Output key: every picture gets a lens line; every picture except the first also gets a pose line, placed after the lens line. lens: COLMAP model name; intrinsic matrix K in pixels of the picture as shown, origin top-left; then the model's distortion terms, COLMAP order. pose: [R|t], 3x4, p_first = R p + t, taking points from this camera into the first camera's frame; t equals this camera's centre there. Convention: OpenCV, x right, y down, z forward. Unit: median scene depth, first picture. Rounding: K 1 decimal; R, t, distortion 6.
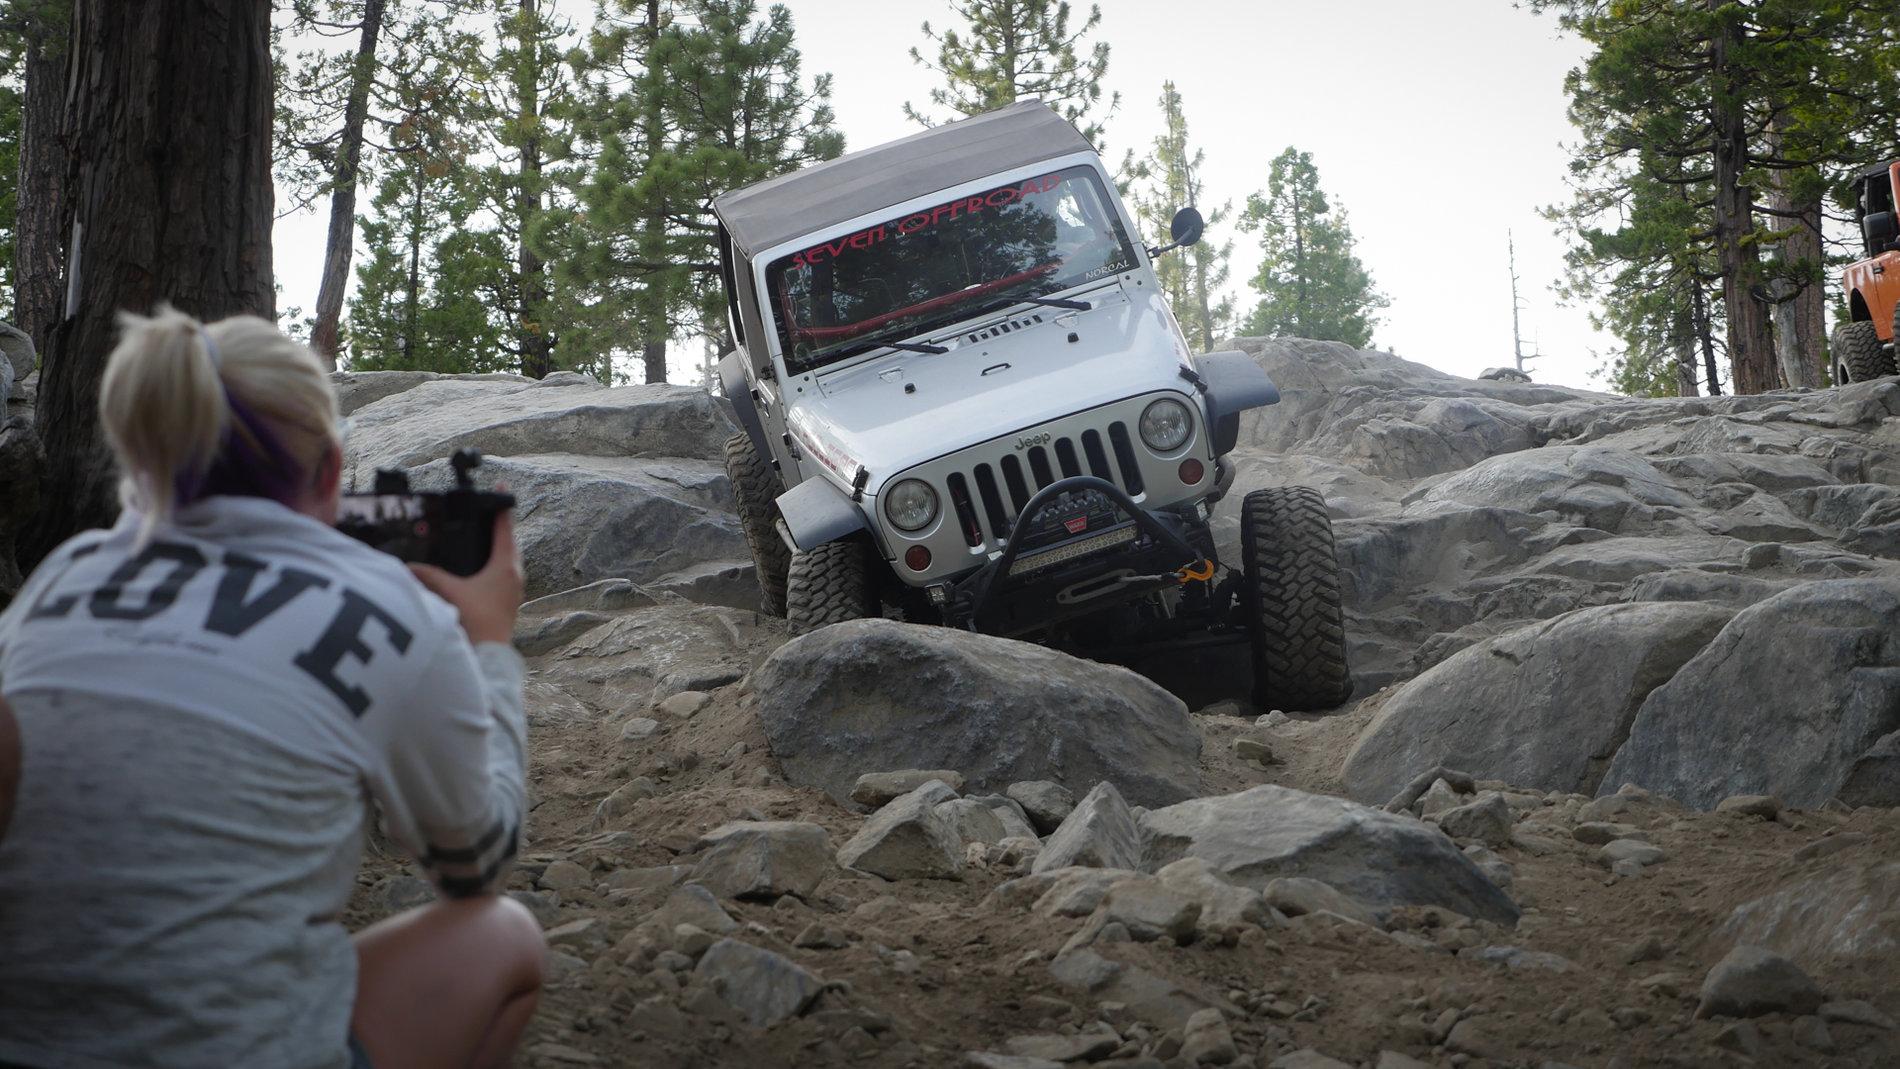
lens RADIAL K [[3756.6, 0, 950.0], [0, 3756.6, 534.5], [0, 0, 1]] dist [0.161175, 0.328655]
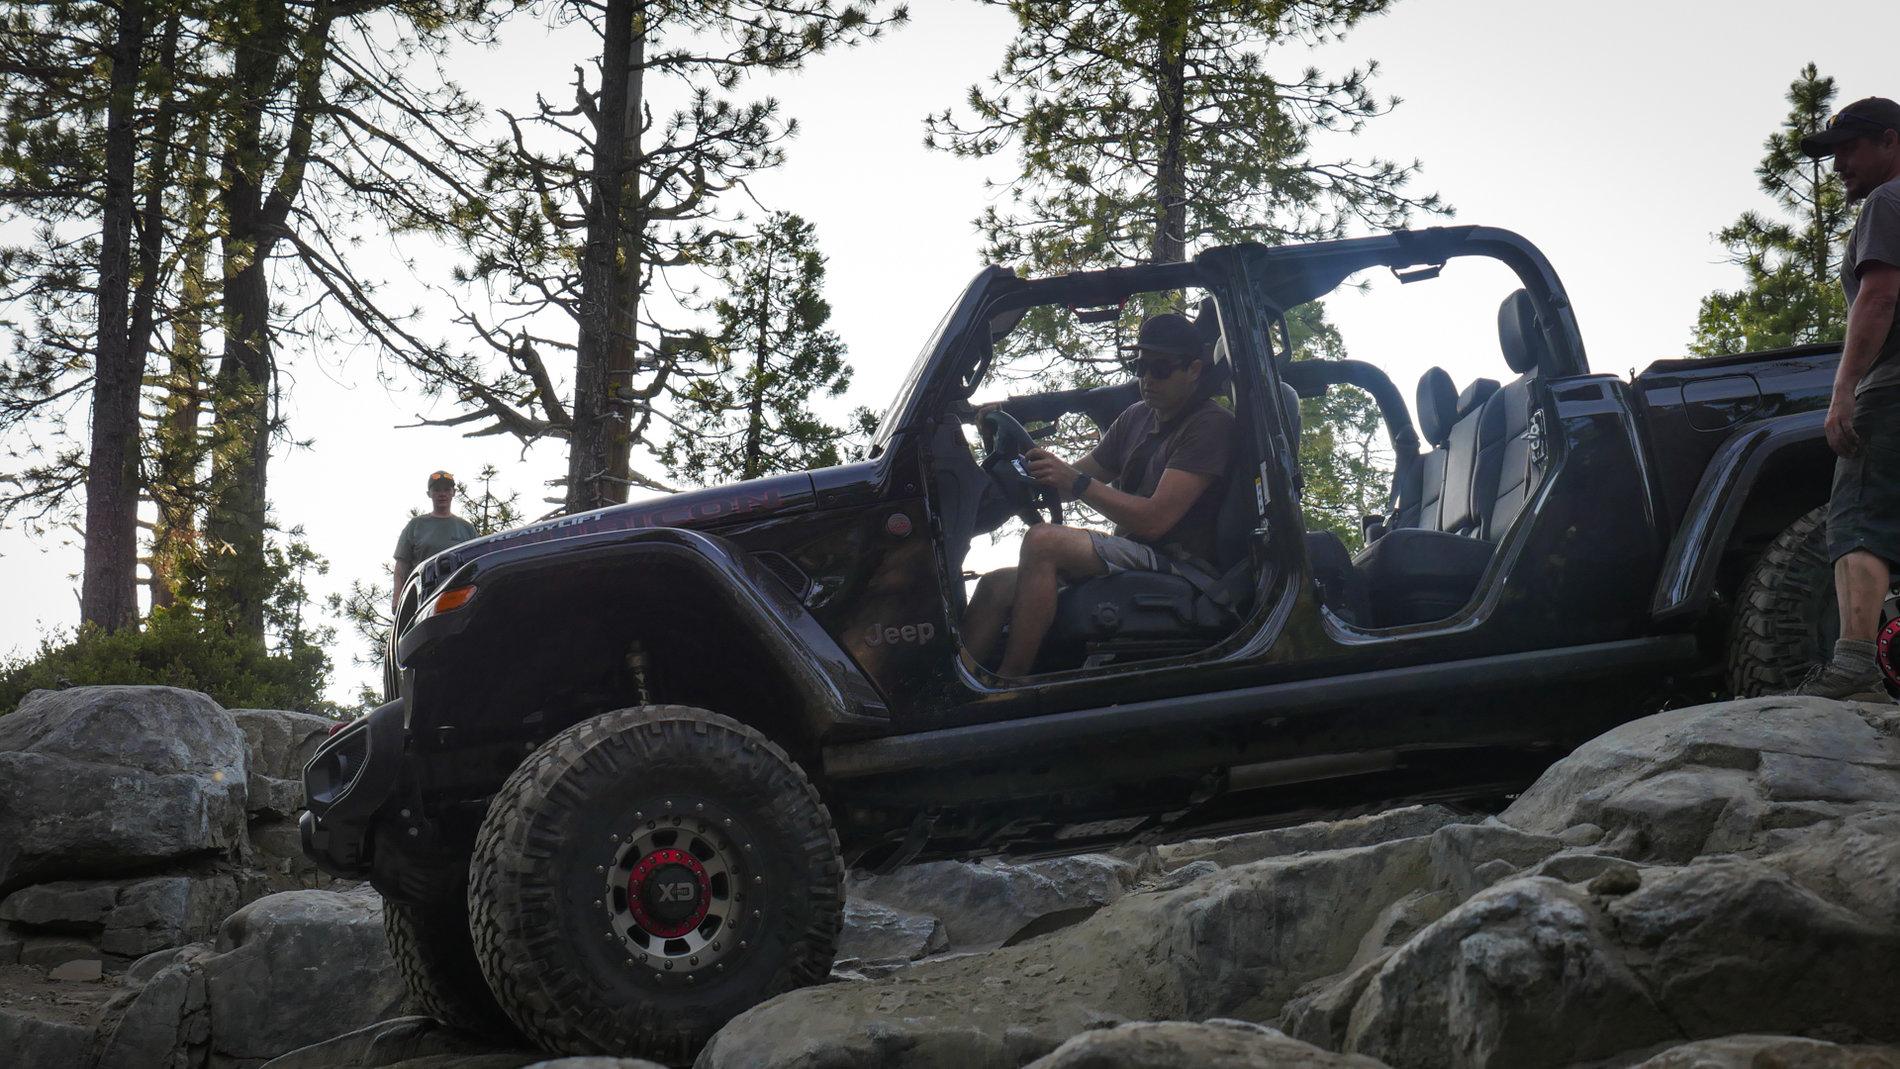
lens RADIAL K [[3400.8, 0, 950.0], [0, 3400.8, 534.5], [0, 0, 1]] dist [0.111149, 0.014172]
pose [[0.894182, -0.103906, -0.435479, 0.155021], [0.054410, 0.990706, -0.124661, 0.004423], [0.444384, 0.087775, 0.891526, 0.279715]]
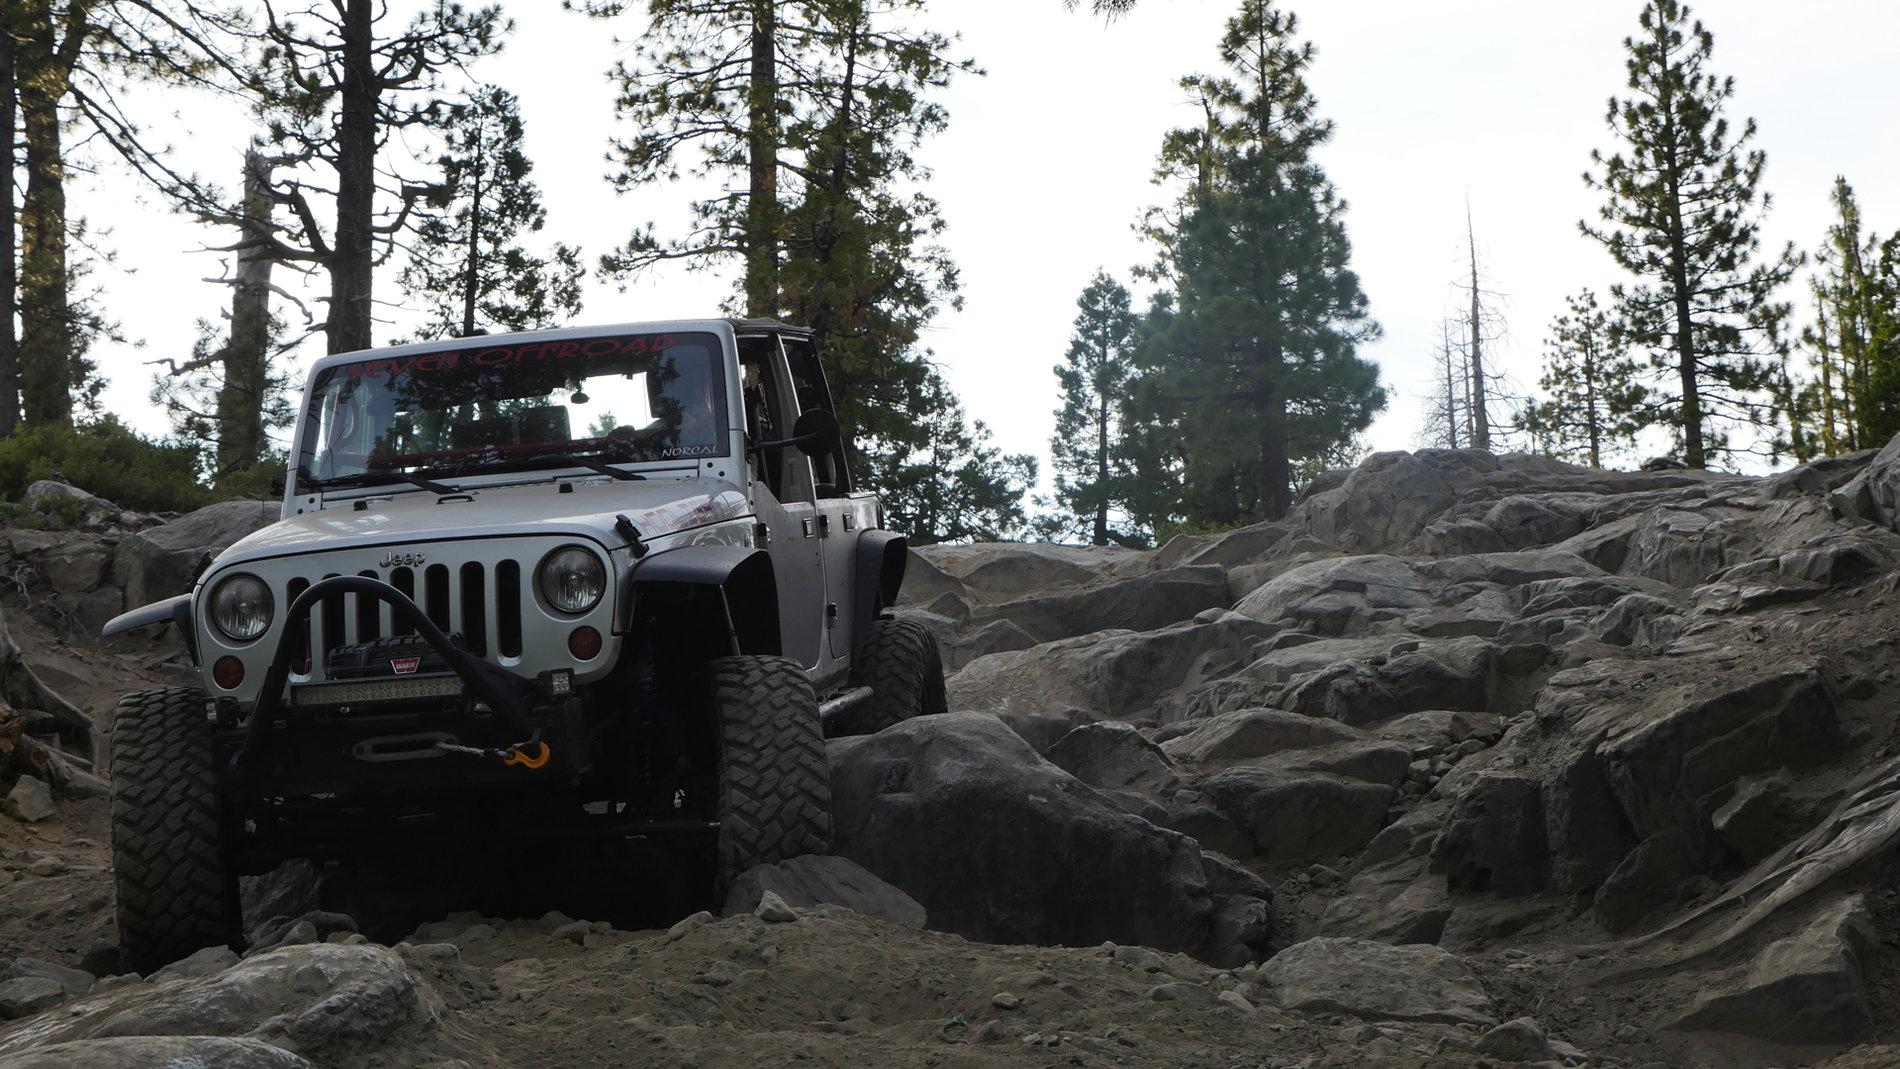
lens RADIAL K [[3192.6, 0, 929.8], [0, 3192.6, 532.9], [0, 0, 1]] dist [0.042130, 0.239878]
pose [[0.954536, -0.067672, -0.290311, 0.180163], [0.061517, 0.997646, -0.030286, -0.005037], [0.291678, 0.011050, 0.956453, 0.015576]]
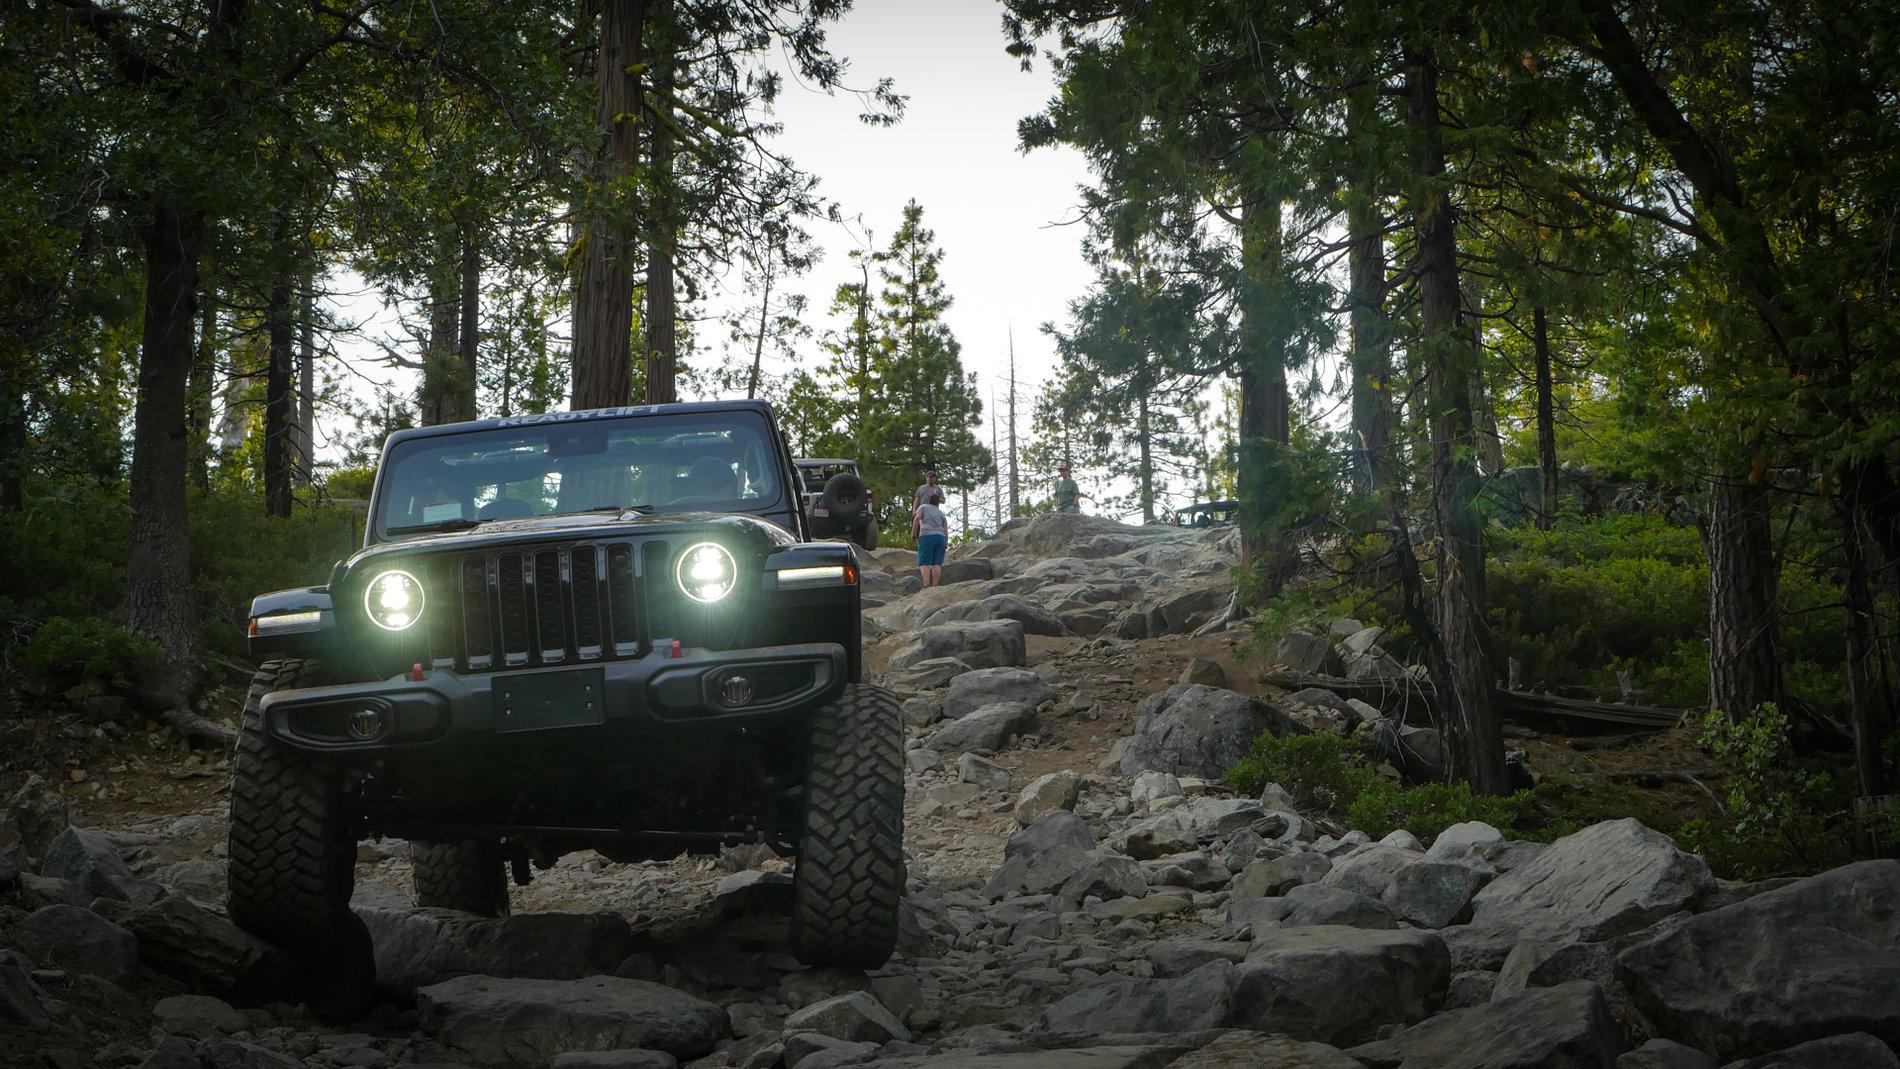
lens RADIAL K [[2919.0, 0, 950.0], [0, 2919.0, 534.5], [0, 0, 1]] dist [0.009096, 0.002695]
pose [[0.992517, -0.027570, -0.118953, 0.211097], [0.025666, 0.999517, -0.017511, -0.000267], [0.119379, 0.014327, 0.992745, -0.931721]]
